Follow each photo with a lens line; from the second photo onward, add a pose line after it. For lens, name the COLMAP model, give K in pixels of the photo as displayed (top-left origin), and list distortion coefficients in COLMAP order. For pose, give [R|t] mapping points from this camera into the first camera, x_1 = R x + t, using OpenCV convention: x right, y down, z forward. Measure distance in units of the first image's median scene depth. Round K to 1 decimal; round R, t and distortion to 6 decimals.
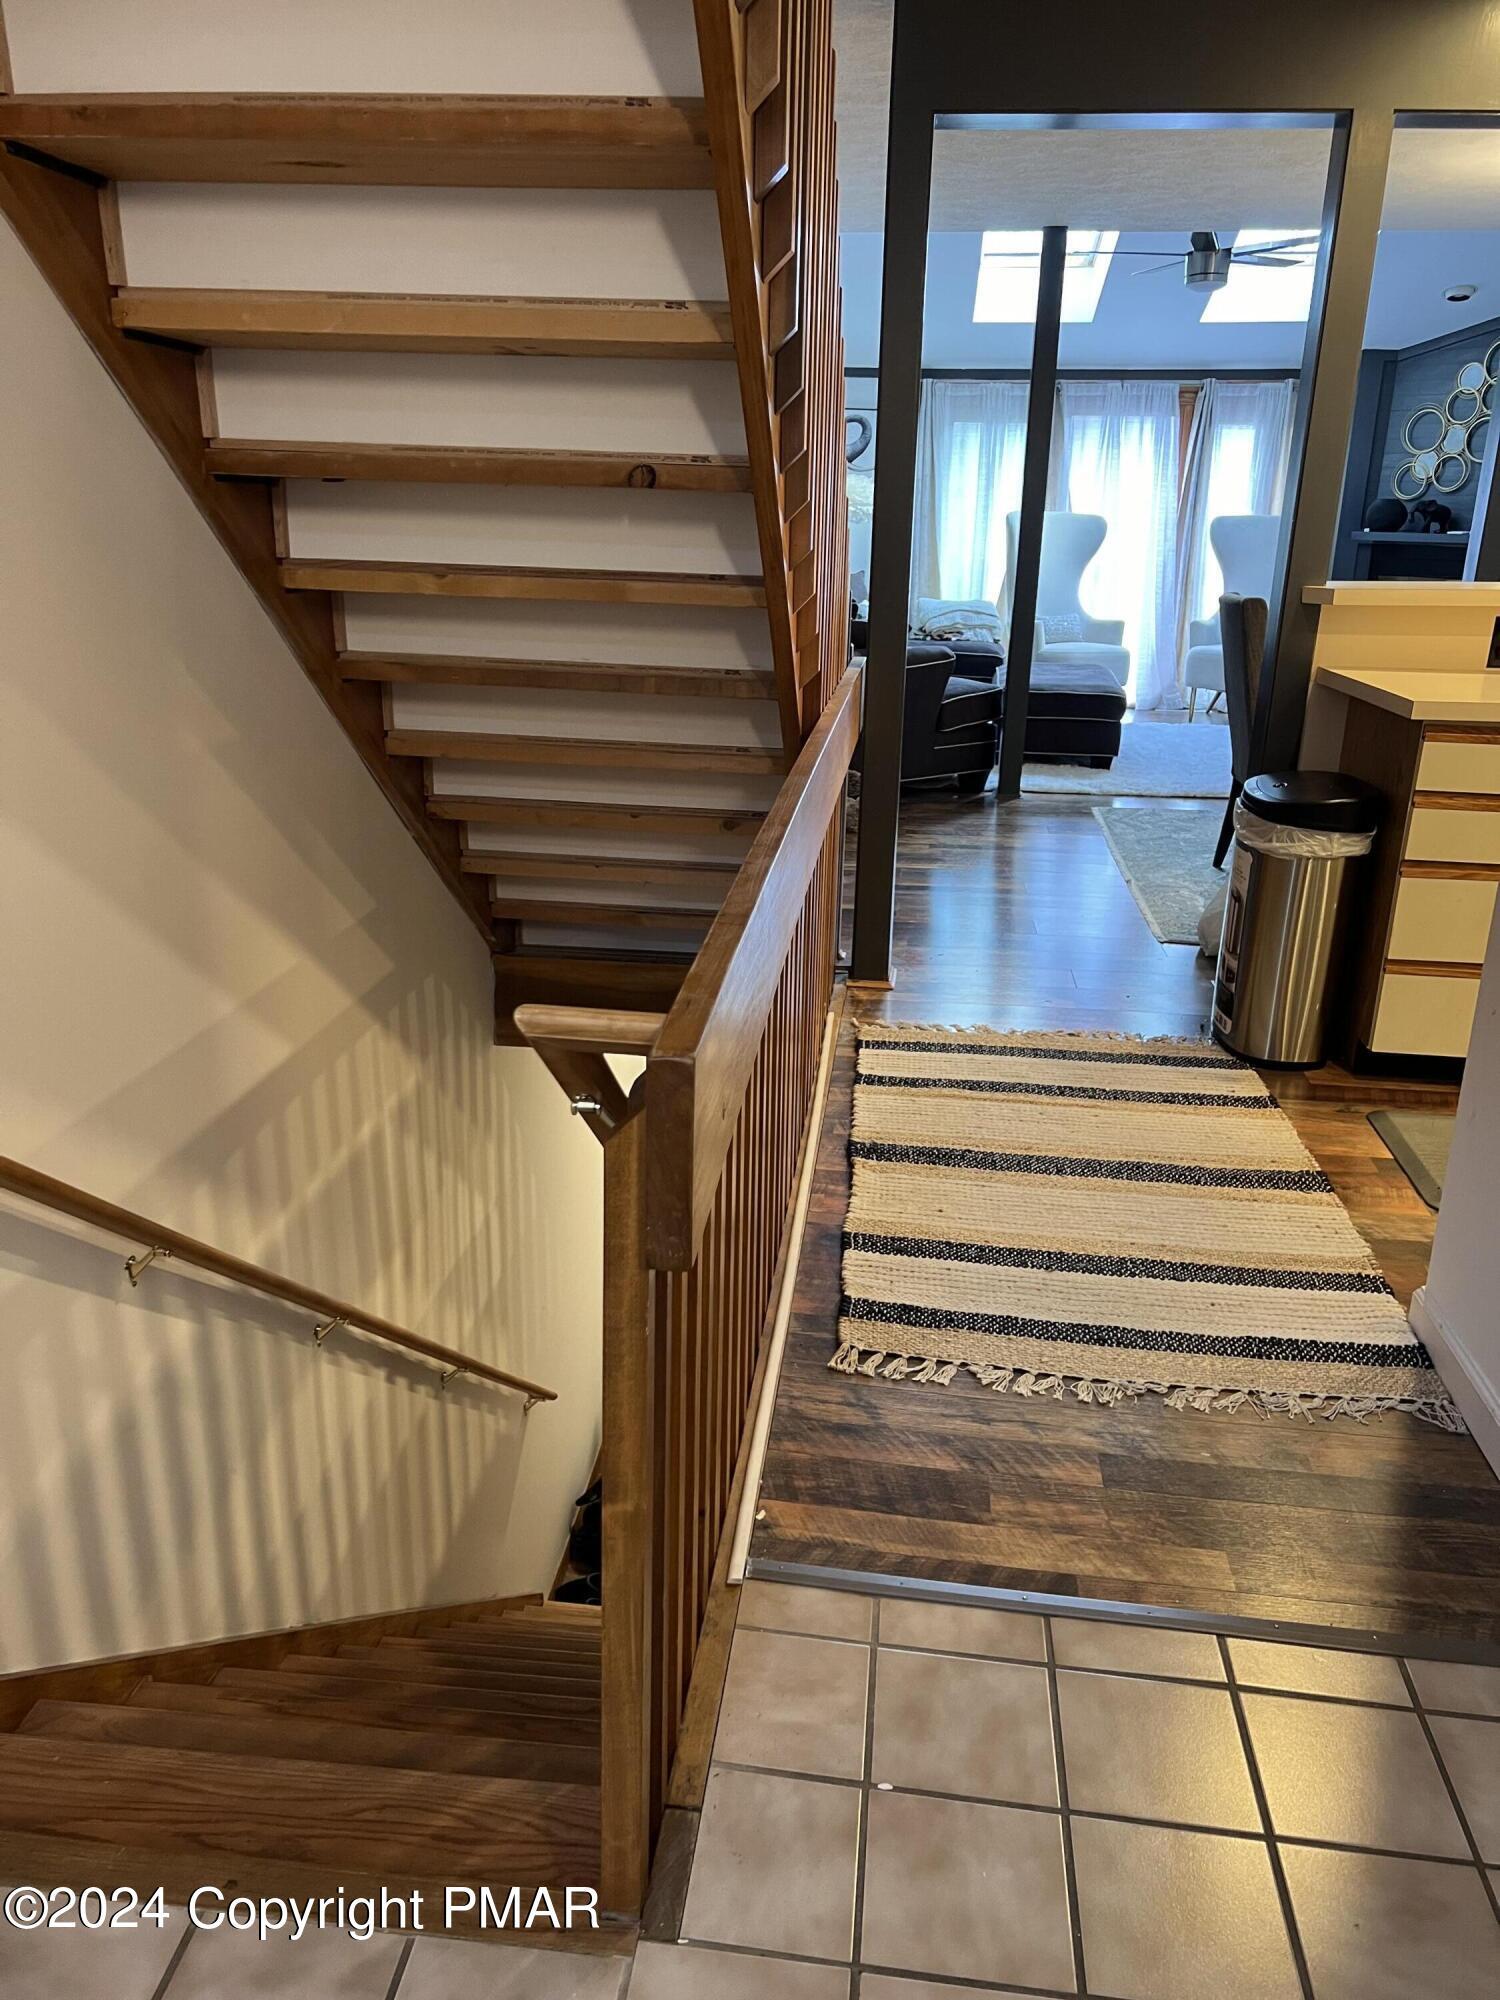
lens RADIAL K [[1480.1, 0, 750.0], [0, 1480.1, 1000.0], [0, 0, 1]] dist [0.034390, -0.002025]
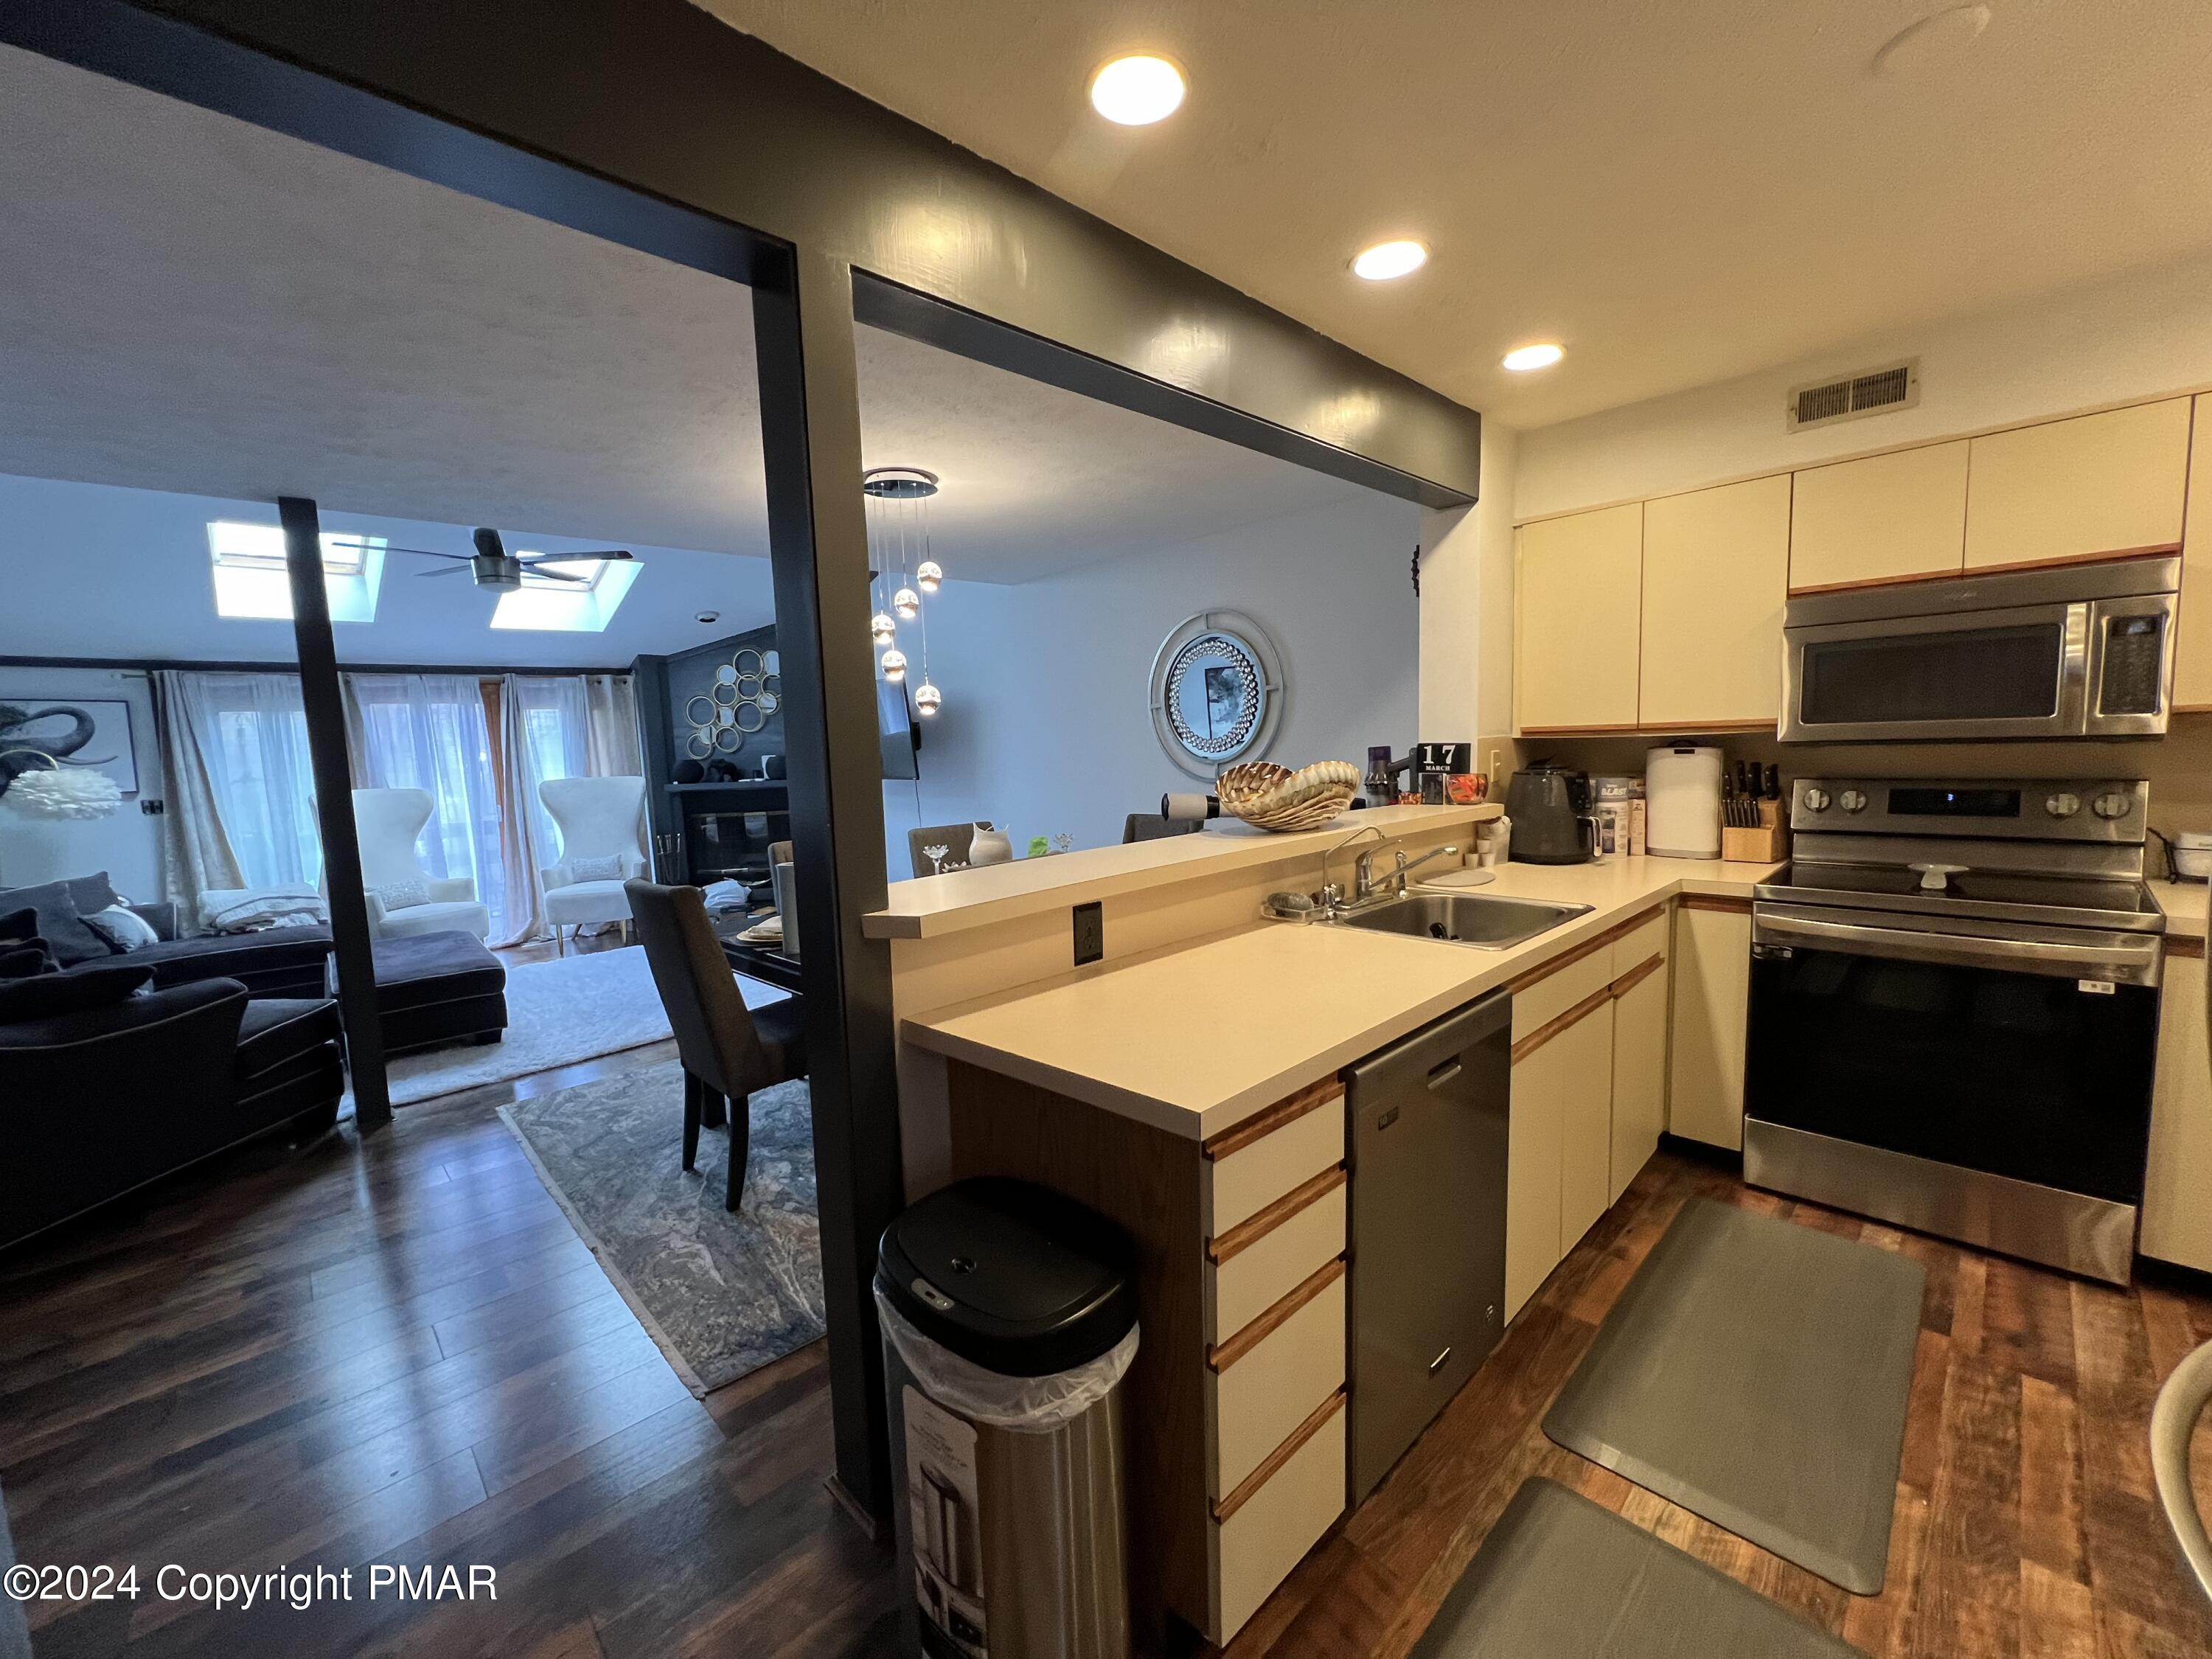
lens RADIAL K [[889.1, 0, 1106.0], [0, 889.1, 829.5], [0, 0, 1]] dist [0.000642, 0.000012]
pose [[0.632496, -0.125785, 0.764282, 0.145061], [0.300134, 0.949438, -0.092124, -0.250140], [-0.714051, 0.287655, 0.638268, 0.674230]]
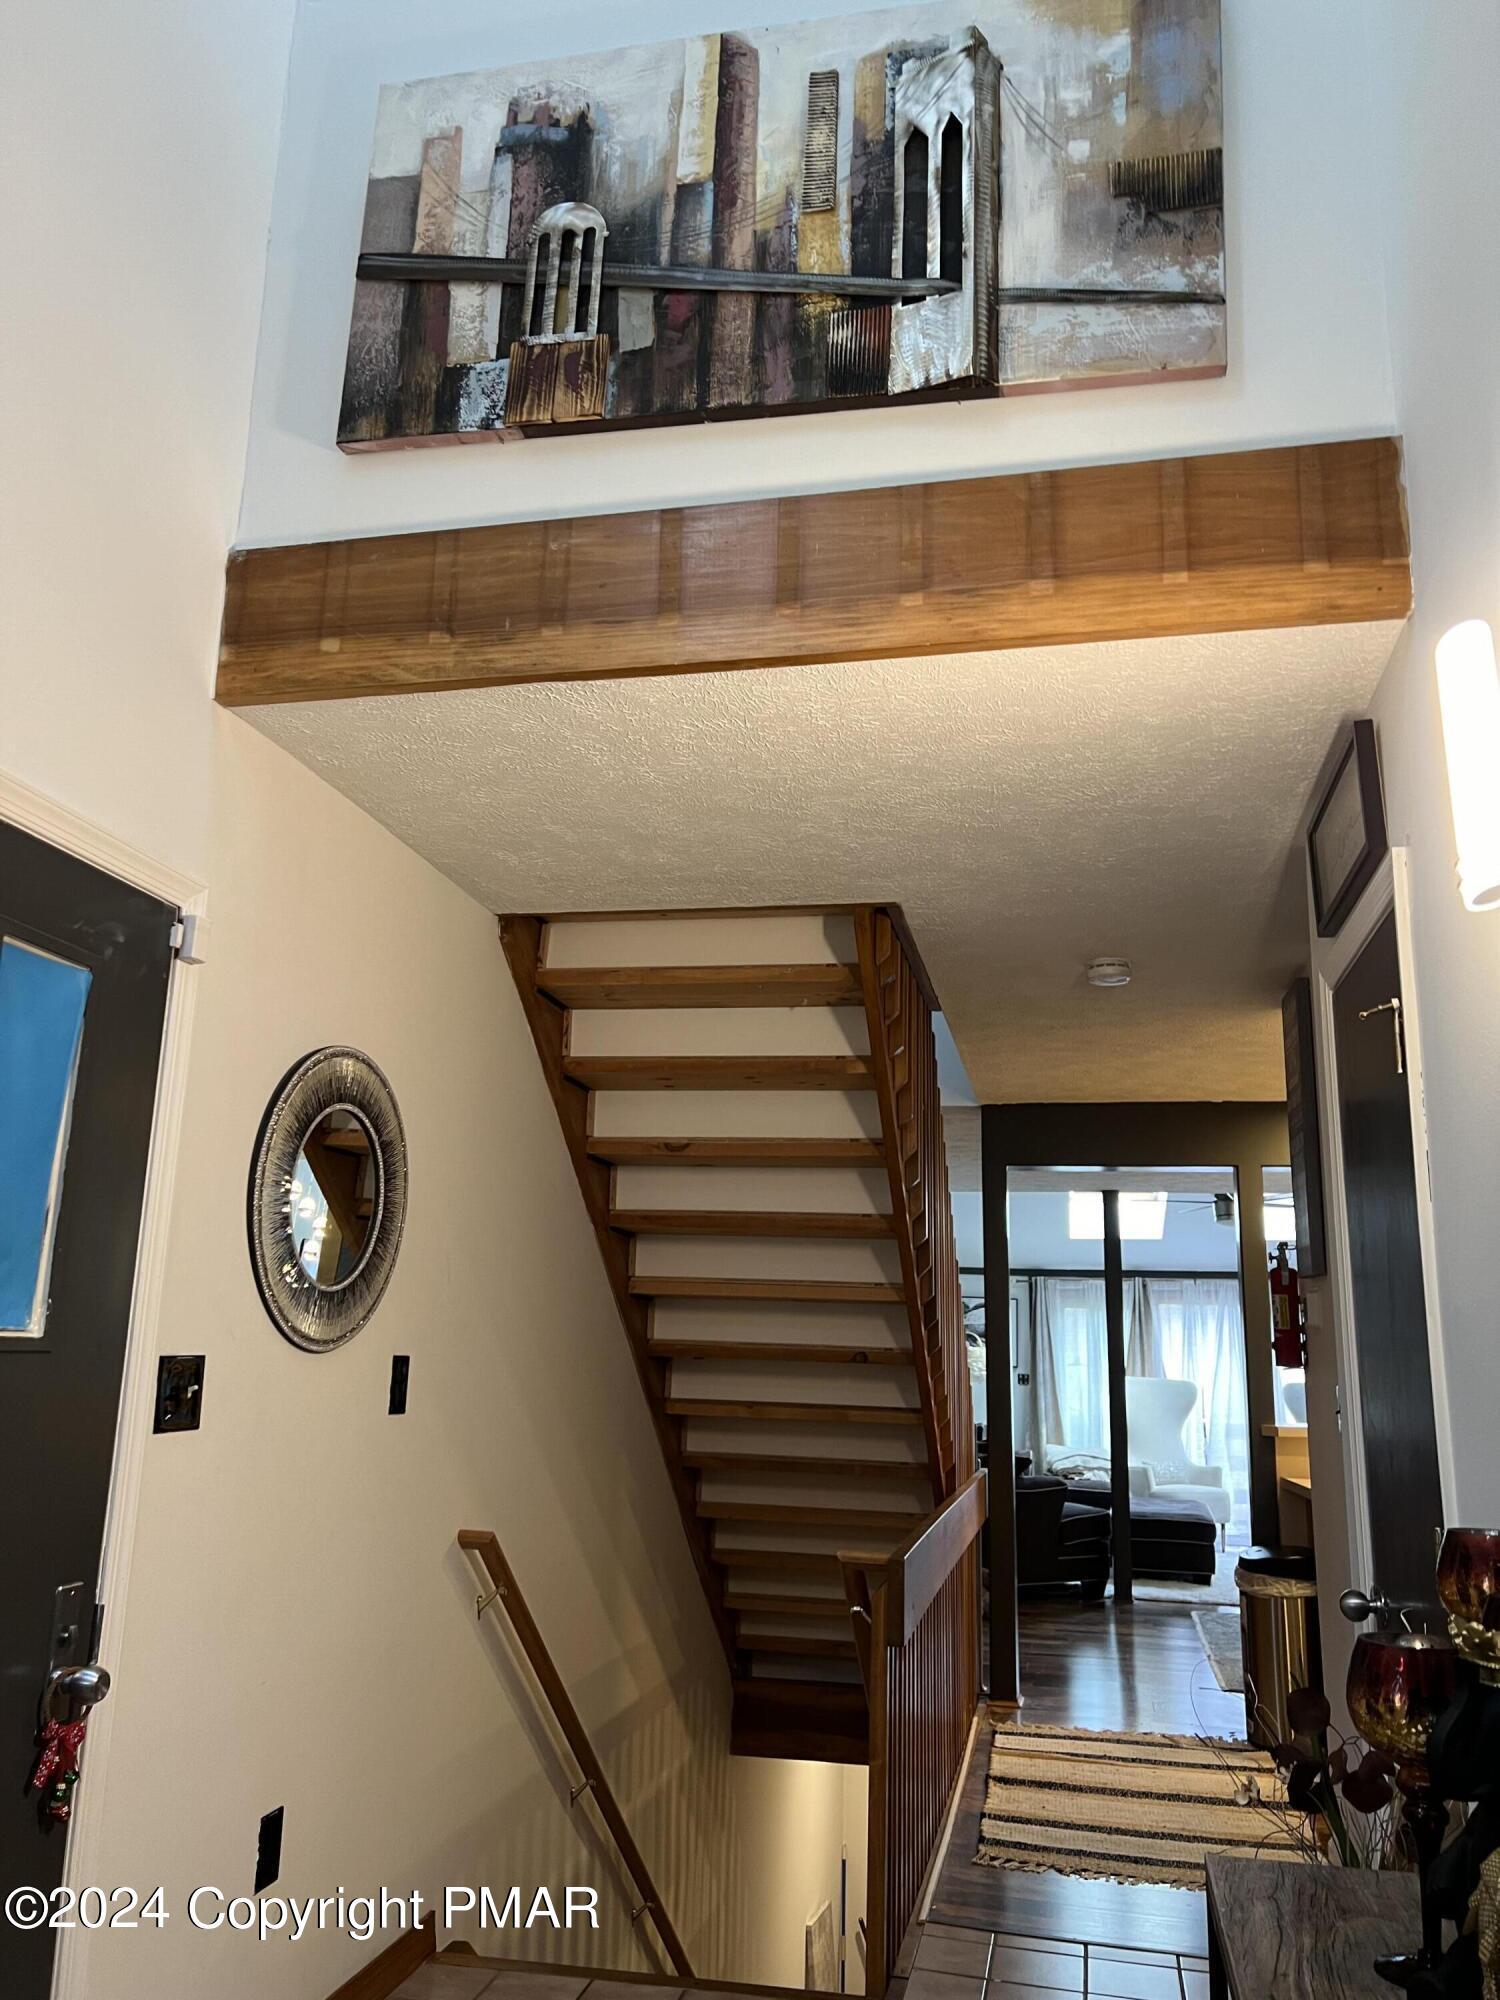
lens RADIAL K [[1433.6, 0, 750.0], [0, 1433.6, 1000.0], [0, 0, 1]] dist [-0.003204, 0.000301]
pose [[0.994771, -0.020074, -0.100136, -0.010488], [-0.037541, 0.839975, -0.541324, 0.198334], [0.094979, 0.542253, 0.834830, -0.597435]]
